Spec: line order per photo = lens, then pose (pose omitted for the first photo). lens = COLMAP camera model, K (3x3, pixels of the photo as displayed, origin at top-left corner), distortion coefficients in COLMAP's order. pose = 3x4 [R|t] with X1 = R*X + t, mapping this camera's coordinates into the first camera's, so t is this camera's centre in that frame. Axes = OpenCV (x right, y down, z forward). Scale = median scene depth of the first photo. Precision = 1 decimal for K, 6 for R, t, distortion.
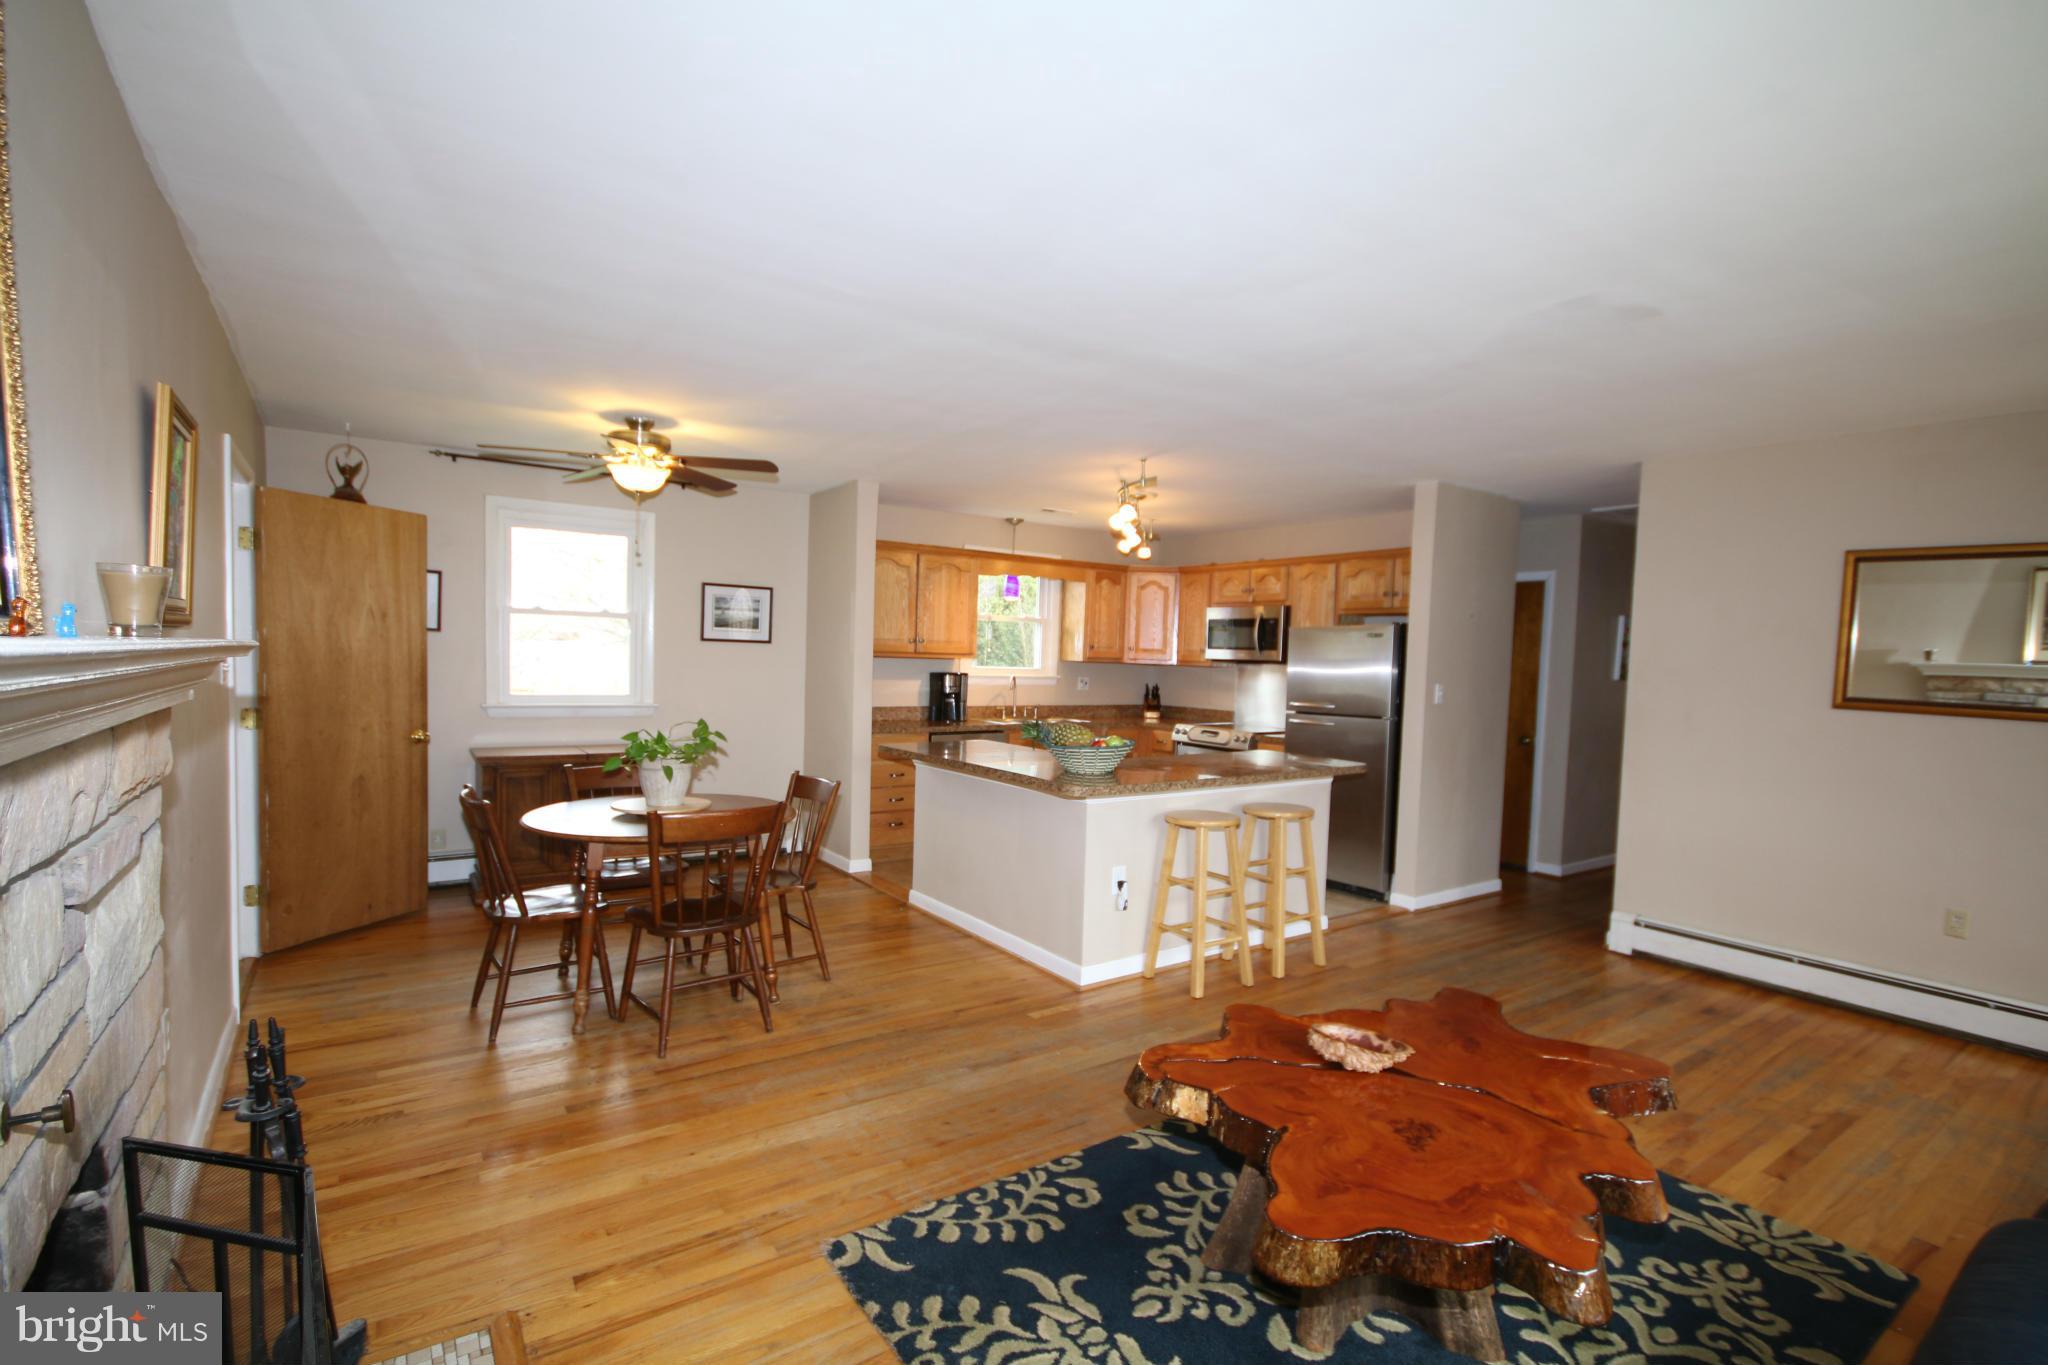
lens RADIAL K [[941.2, 0, 1027.6], [0, 941.2, 682.8], [0, 0, 1]] dist [0.001080, -0.005358]
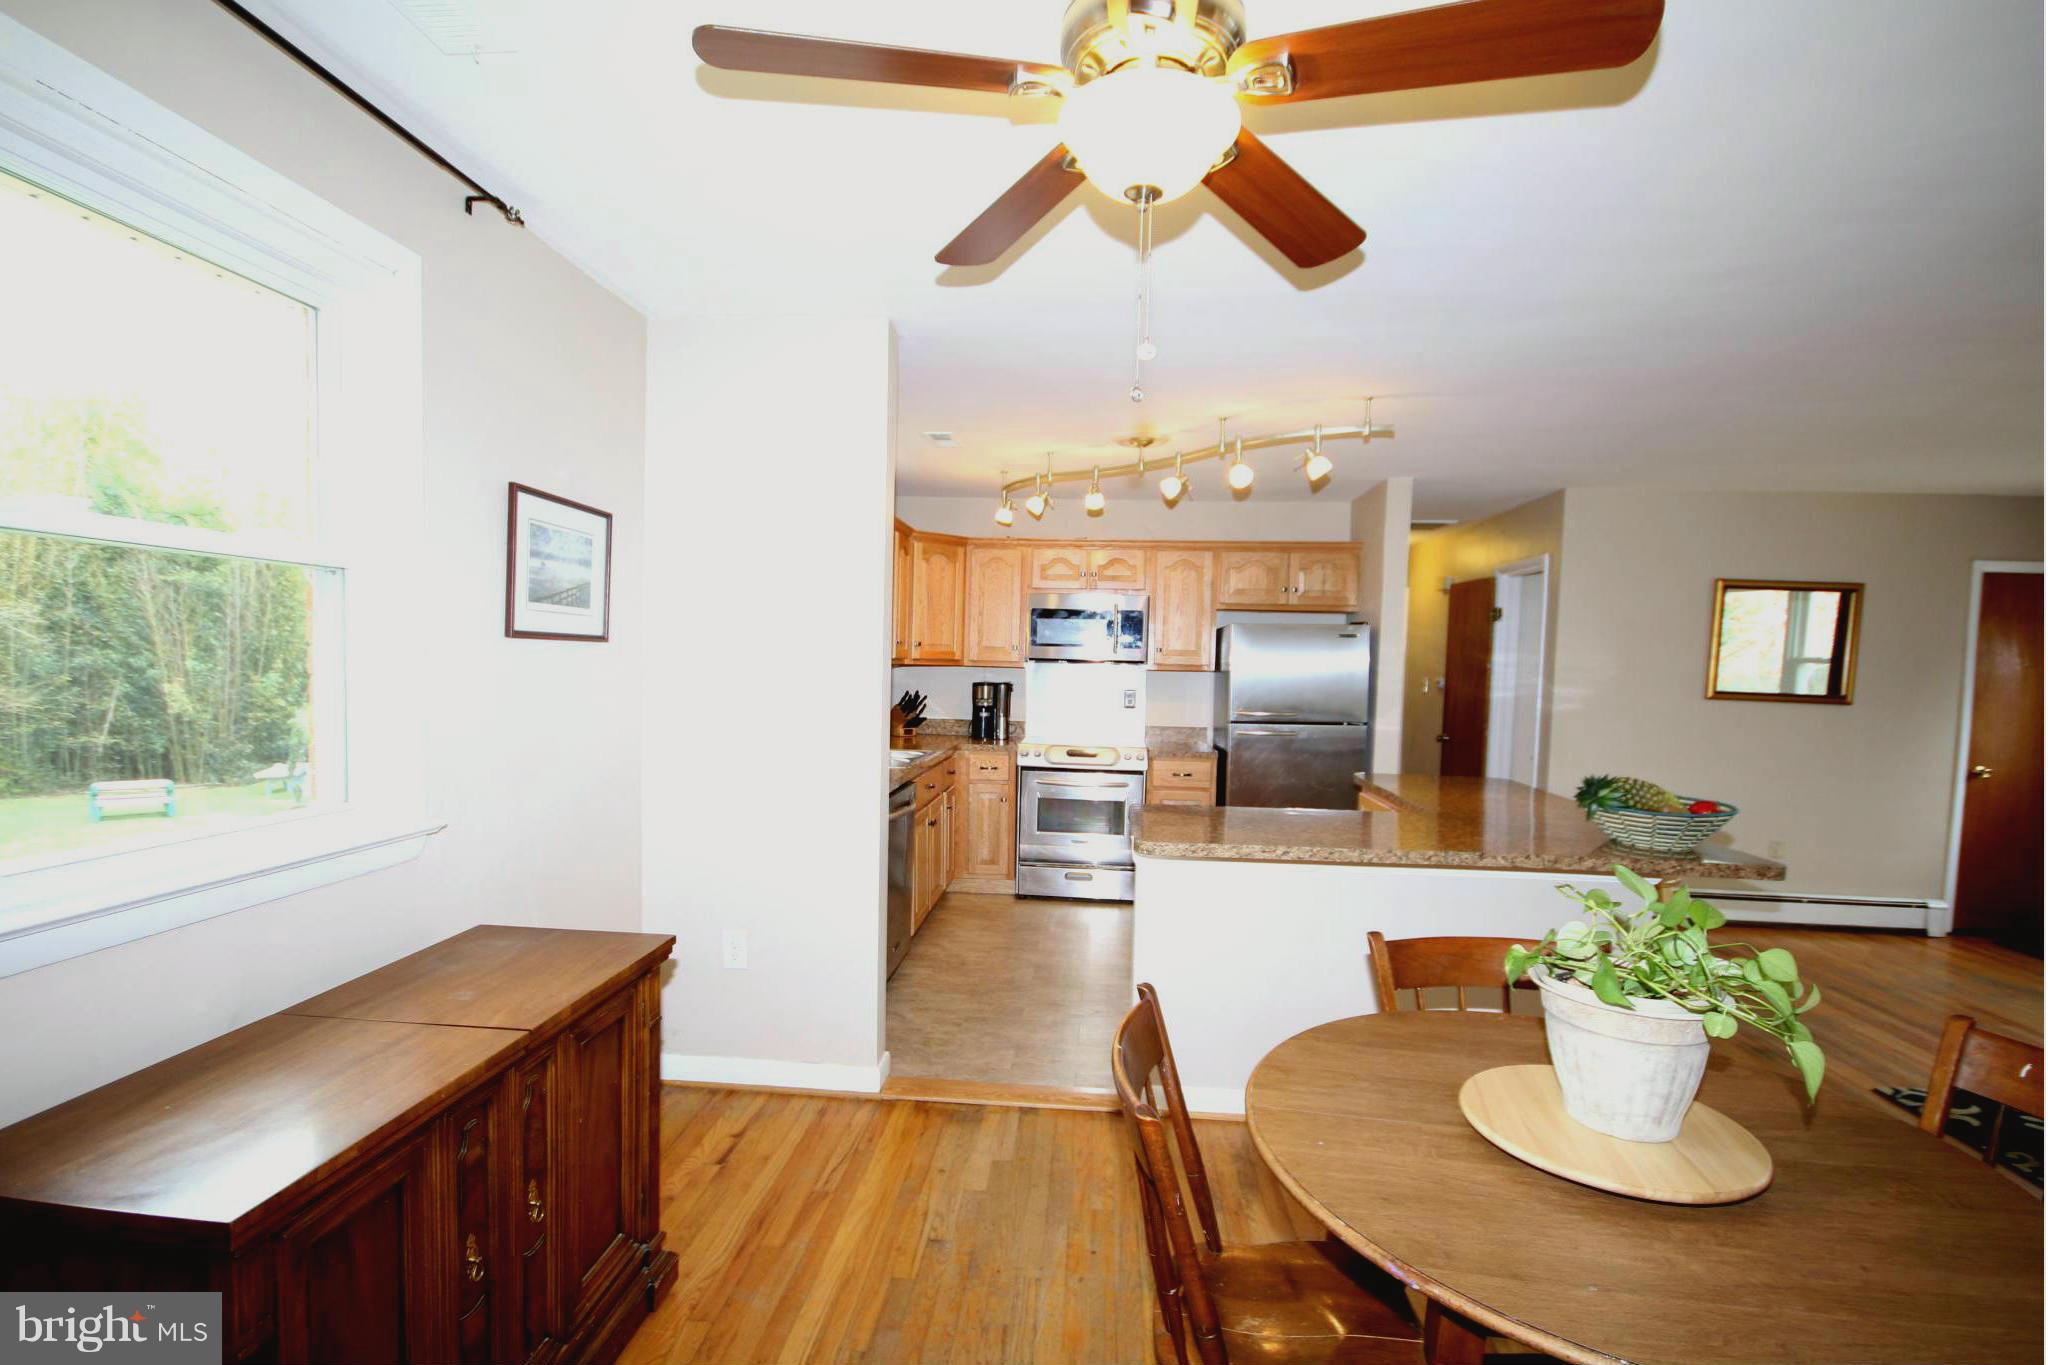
lens RADIAL K [[941.2, 0, 1012.2], [0, 941.2, 705.9], [0, 0, 1]] dist [0.001080, -0.005358]
pose [[0.651296, -0.051705, 0.757060, -0.429905], [0.016954, 0.998418, 0.053604, -0.028598], [-0.758634, -0.022076, 0.651143, 0.505379]]
